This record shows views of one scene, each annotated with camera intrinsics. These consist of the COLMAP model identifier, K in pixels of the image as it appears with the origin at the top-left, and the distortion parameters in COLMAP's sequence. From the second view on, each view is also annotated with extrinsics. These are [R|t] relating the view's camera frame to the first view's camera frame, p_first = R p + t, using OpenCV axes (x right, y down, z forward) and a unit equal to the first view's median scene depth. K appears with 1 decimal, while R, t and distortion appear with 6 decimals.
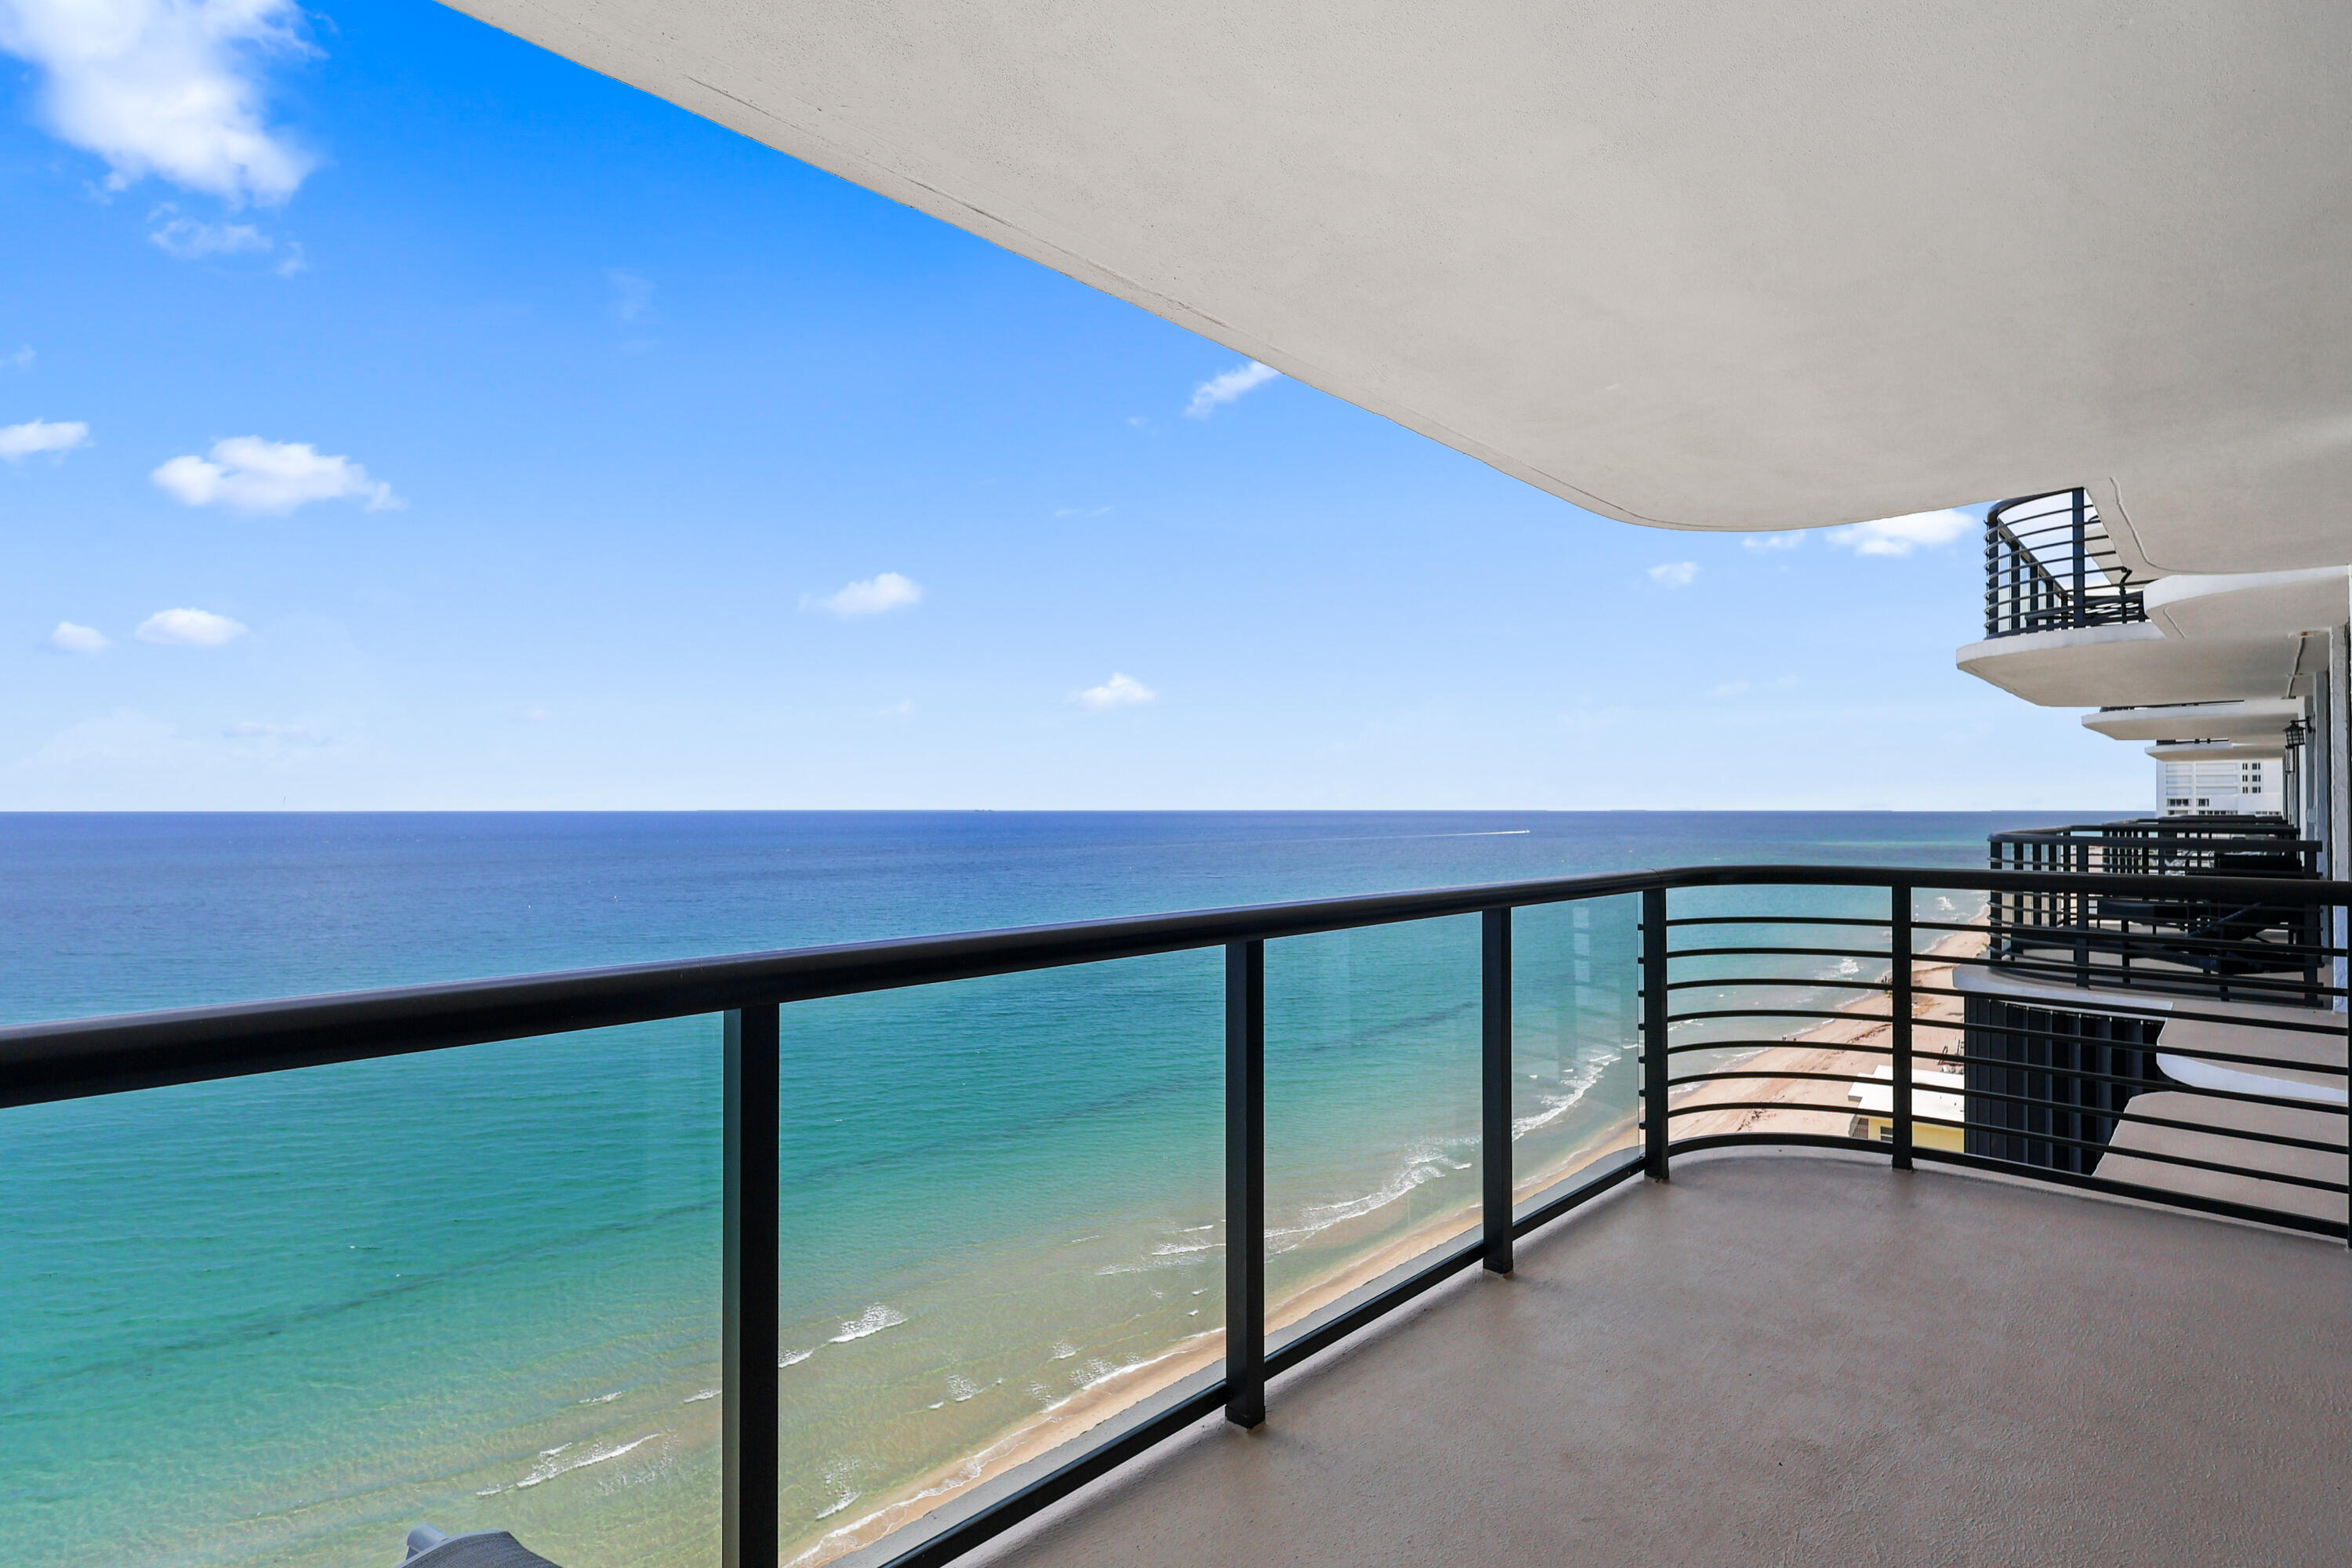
lens RADIAL K [[1107.8, 0, 1172.1], [0, 1107.8, 805.3], [0, 0, 1]] dist [-0.002138, 0.000152]
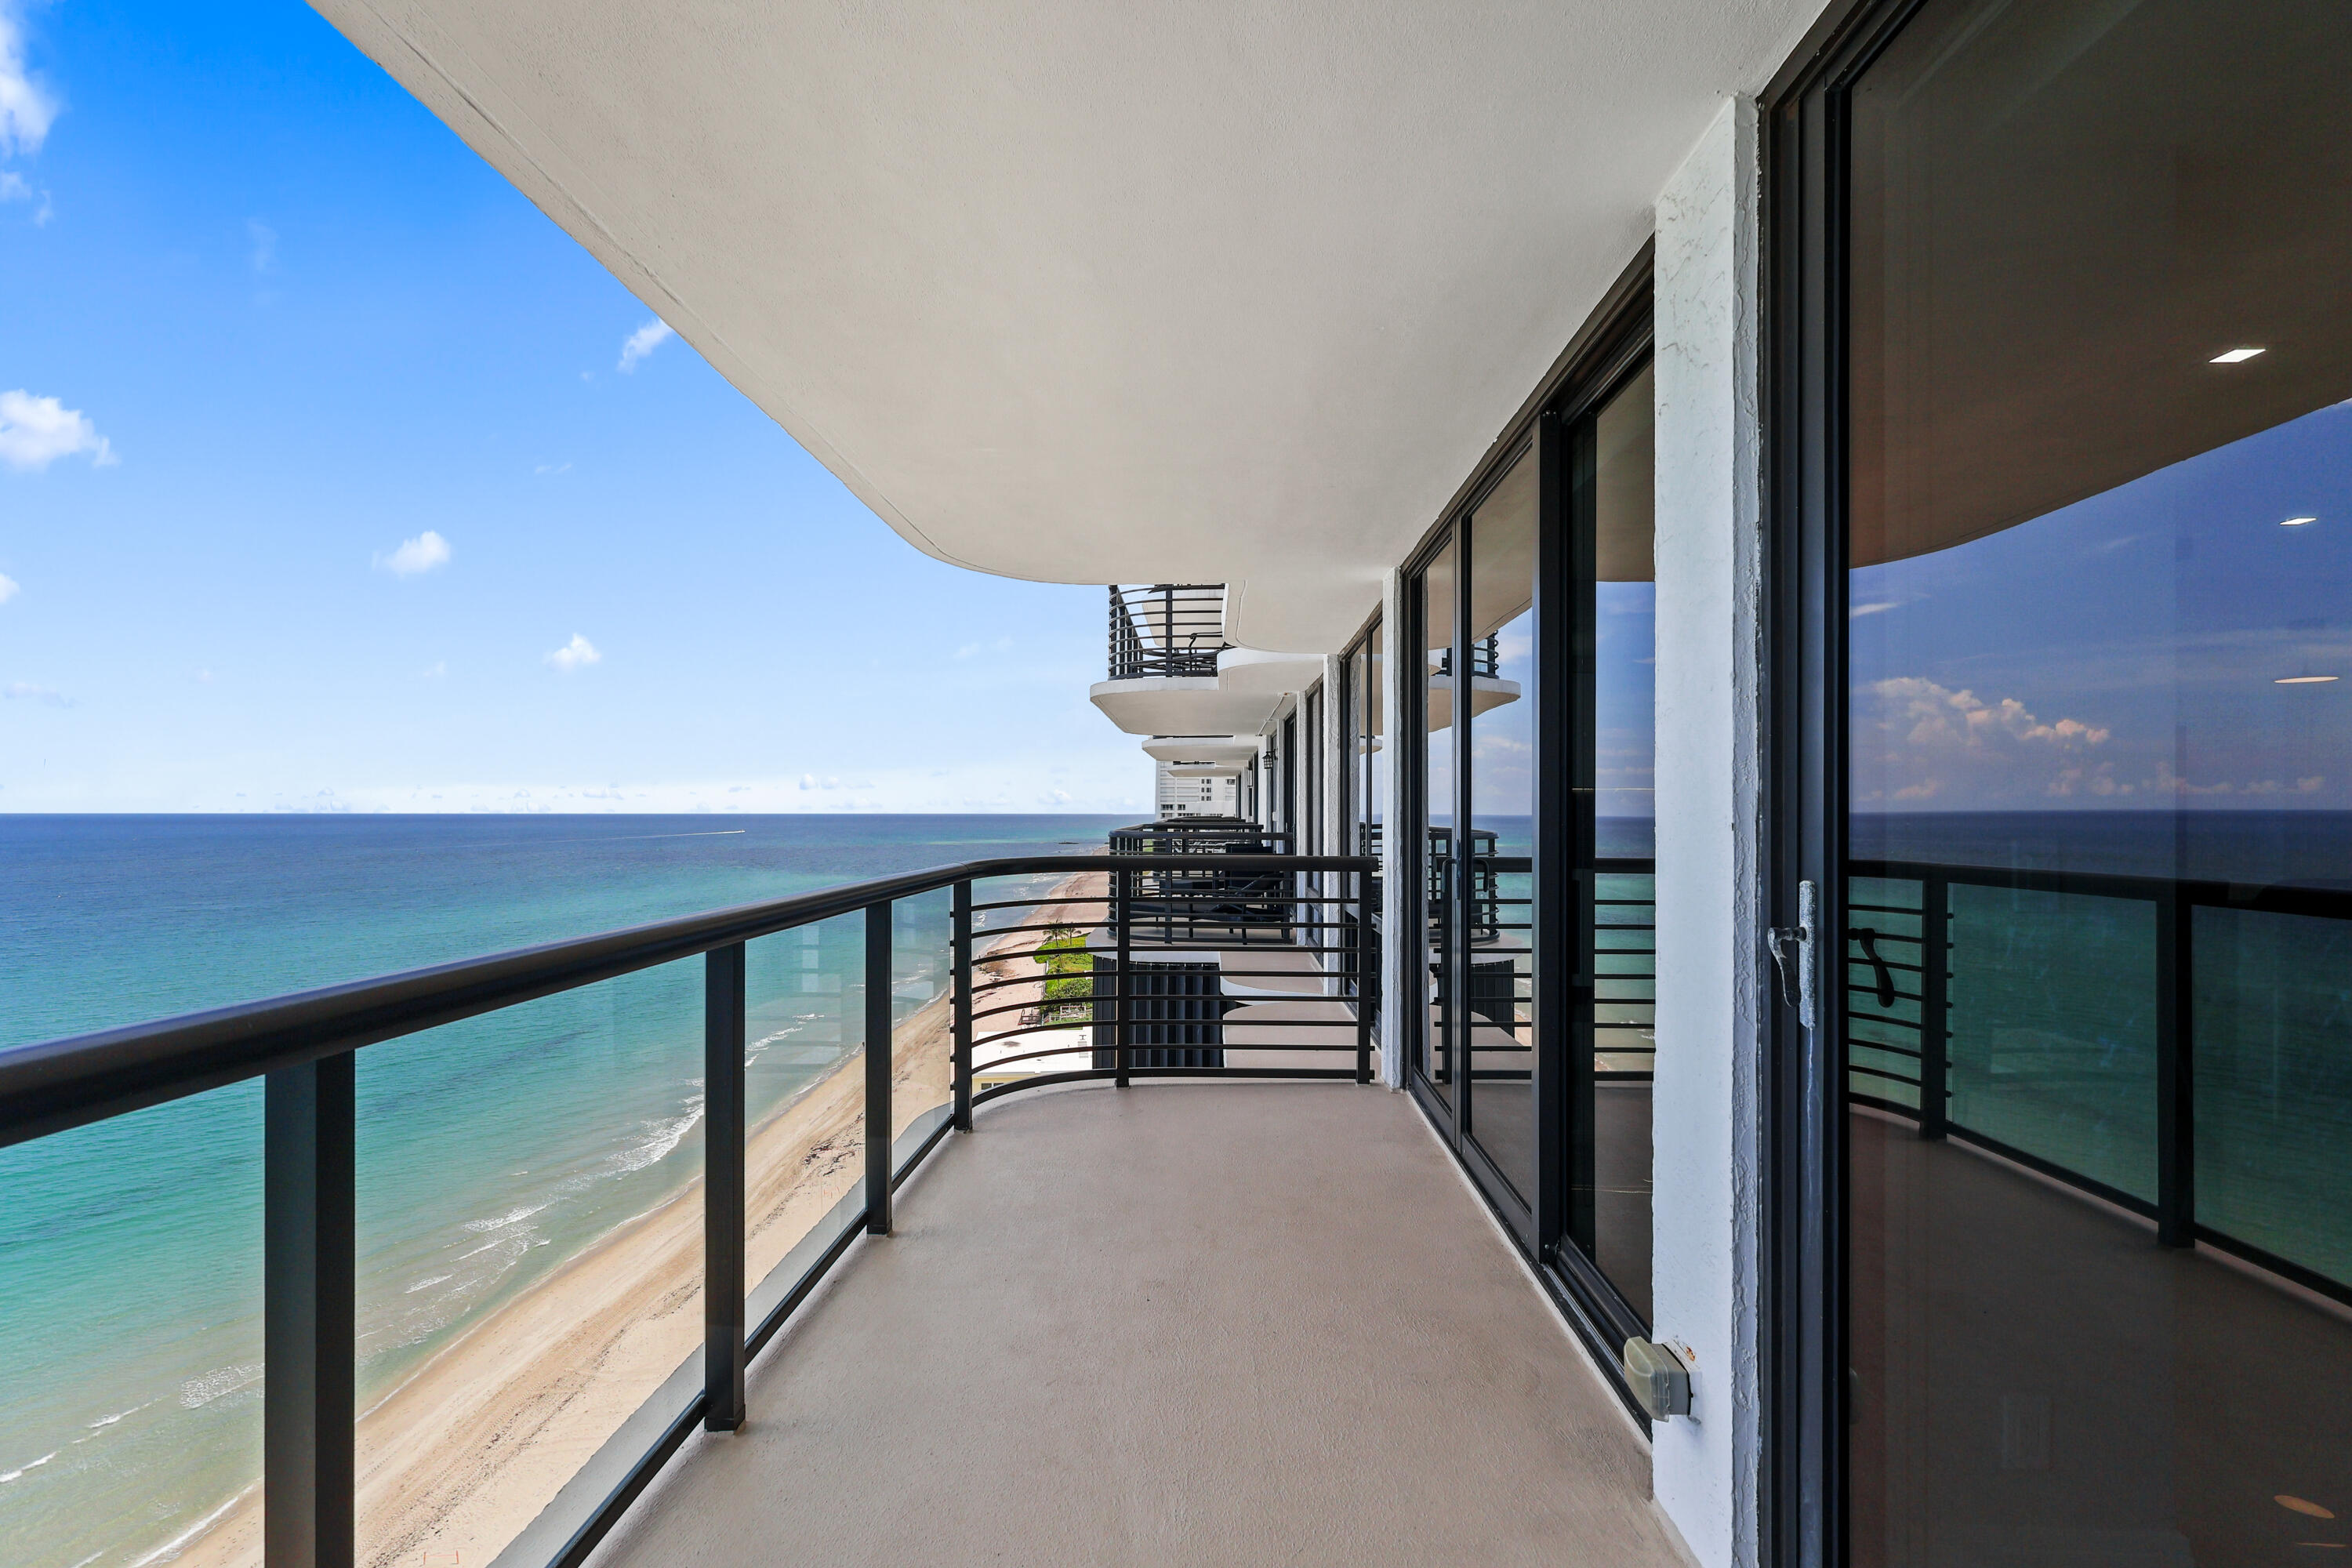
lens RADIAL K [[1107.8, 0, 1172.1], [0, 1107.8, 805.3], [0, 0, 1]] dist [-0.002138, 0.000152]
pose [[0.738402, 0.001376, 0.674360, -0.182996], [0.001329, 0.999993, -0.003496, 0.001370], [-0.674360, 0.003478, 0.738395, -0.004226]]
